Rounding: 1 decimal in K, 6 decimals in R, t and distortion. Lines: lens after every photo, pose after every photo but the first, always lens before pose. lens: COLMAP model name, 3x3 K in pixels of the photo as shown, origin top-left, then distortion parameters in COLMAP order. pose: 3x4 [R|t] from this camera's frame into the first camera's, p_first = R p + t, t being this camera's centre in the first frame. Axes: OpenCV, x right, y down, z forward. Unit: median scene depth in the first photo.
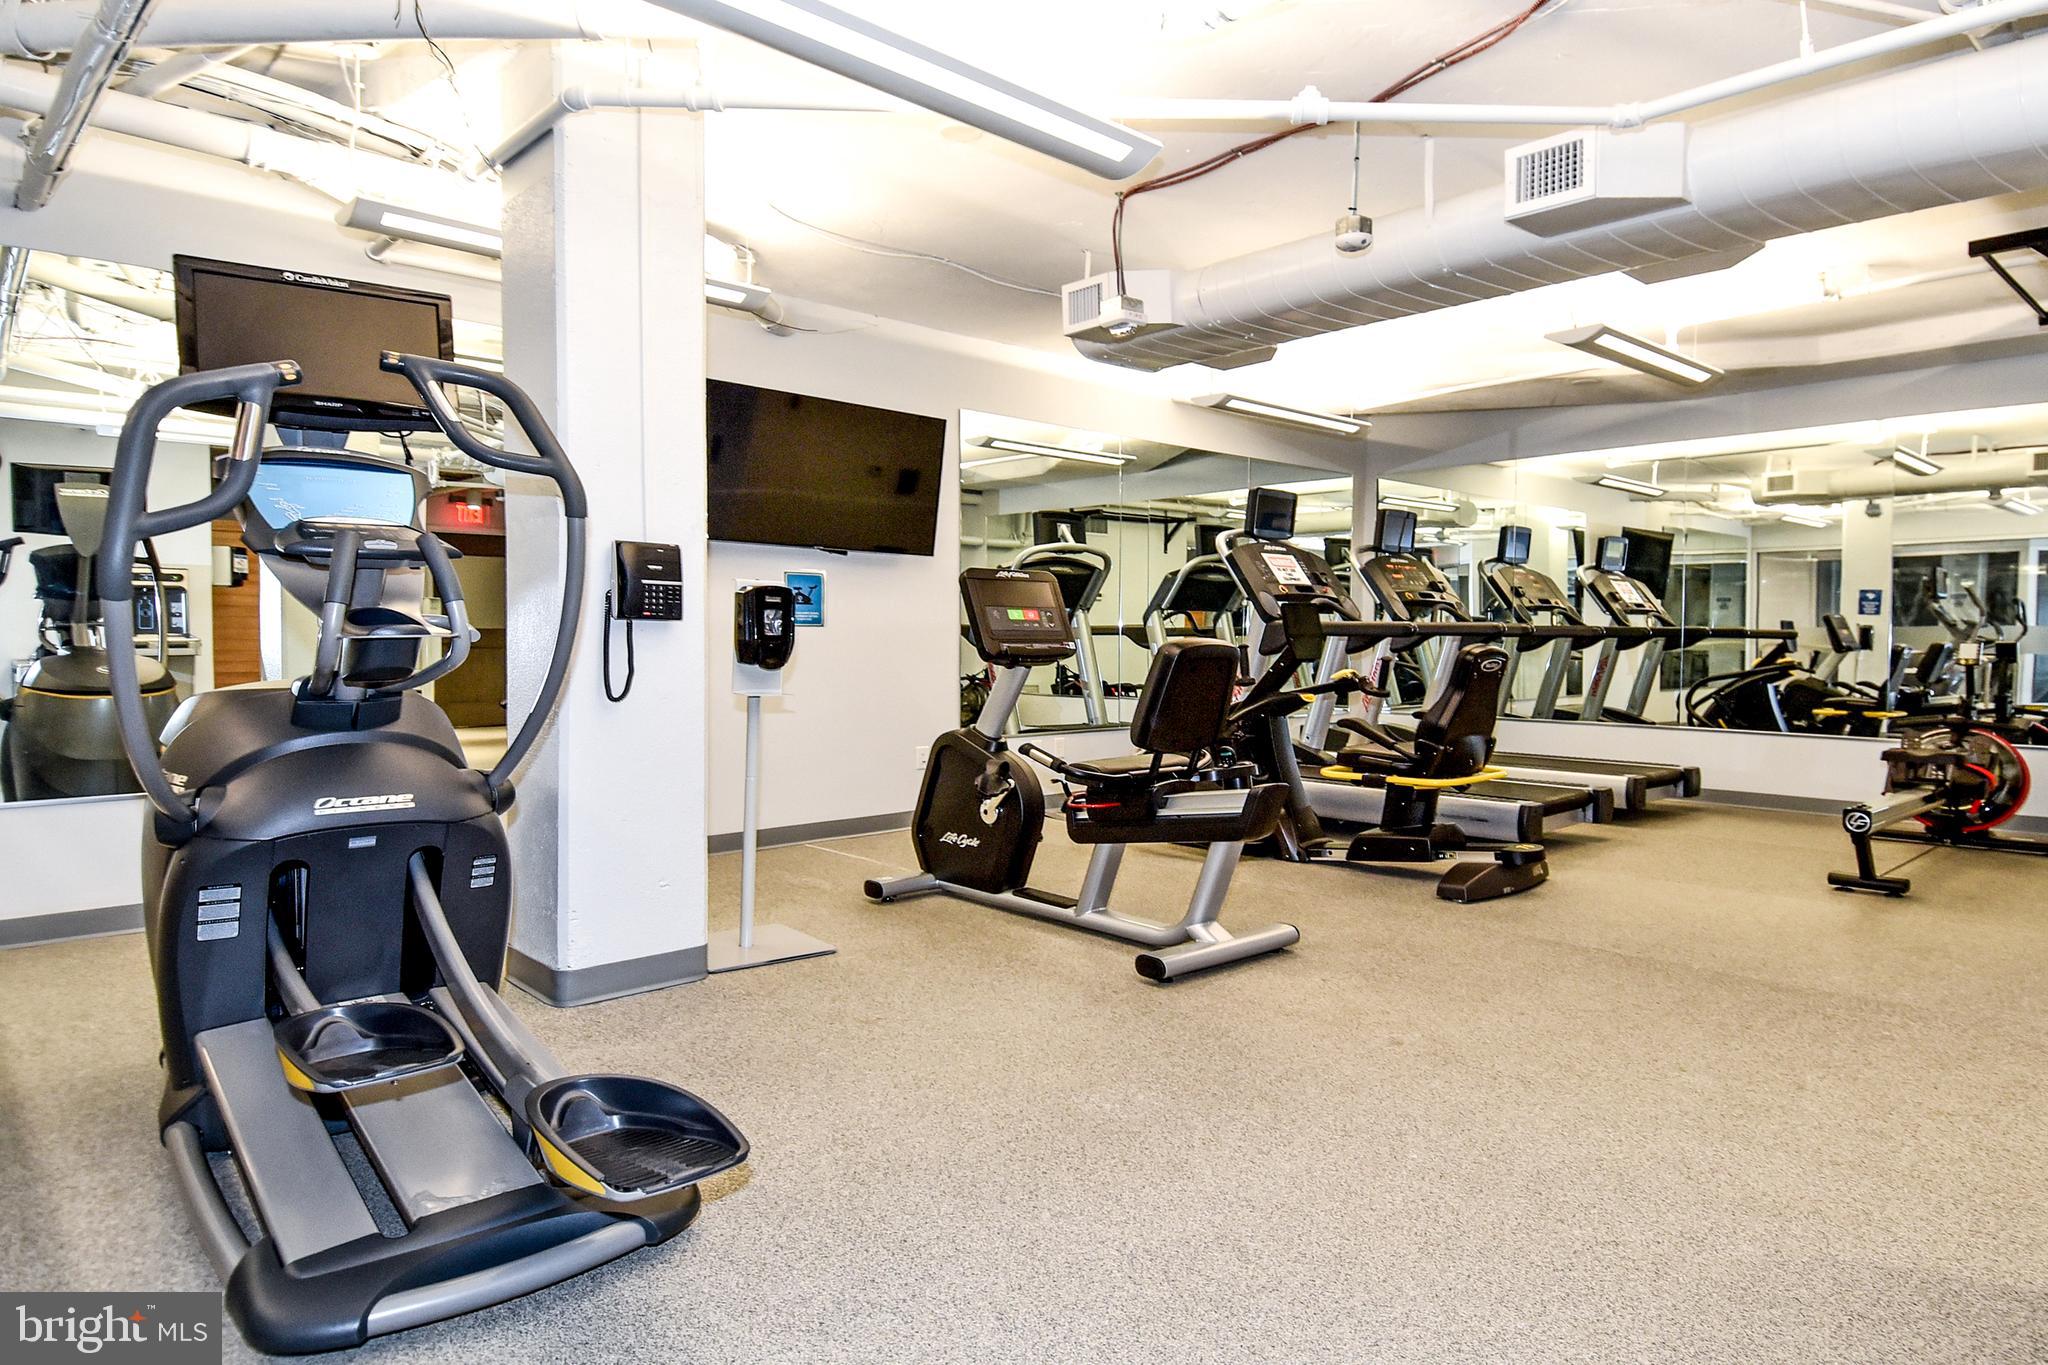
lens RADIAL K [[1071.3, 0, 1024.0], [0, 1071.3, 682.5], [0, 0, 1]] dist [0.015711, 0.000004]
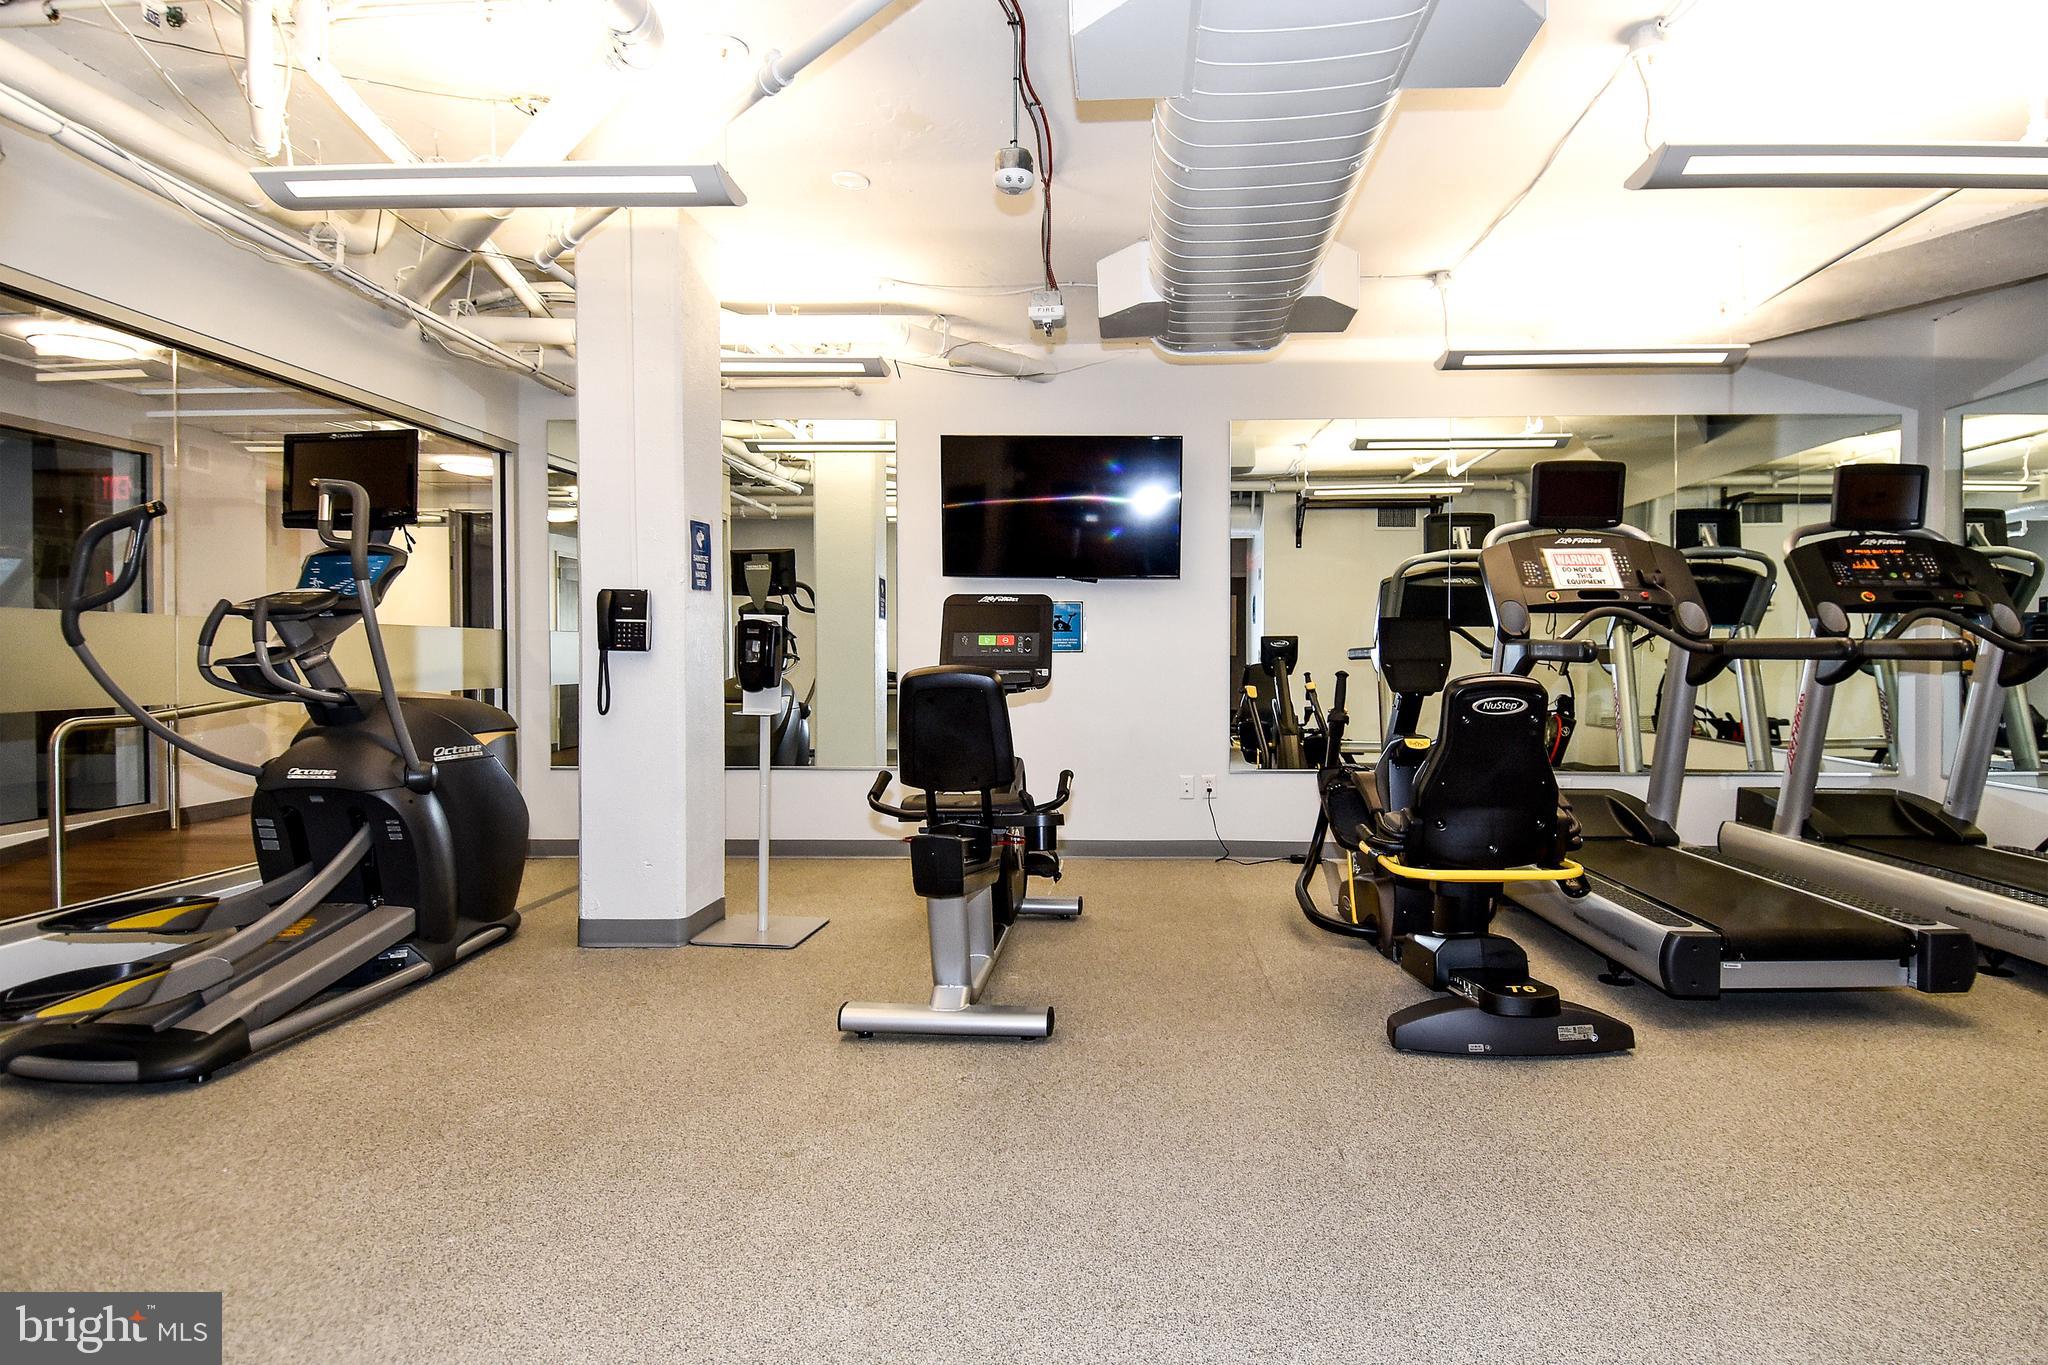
lens RADIAL K [[1032.0, 0, 1024.0], [0, 1032.0, 682.5], [0, 0, 1]] dist [0.002283, -0.000154]
pose [[0.745454, 0.011704, -0.666454, 0.719126], [-0.025767, 0.999604, -0.011268, -0.017255], [0.666059, 0.025572, 0.745461, 0.368377]]
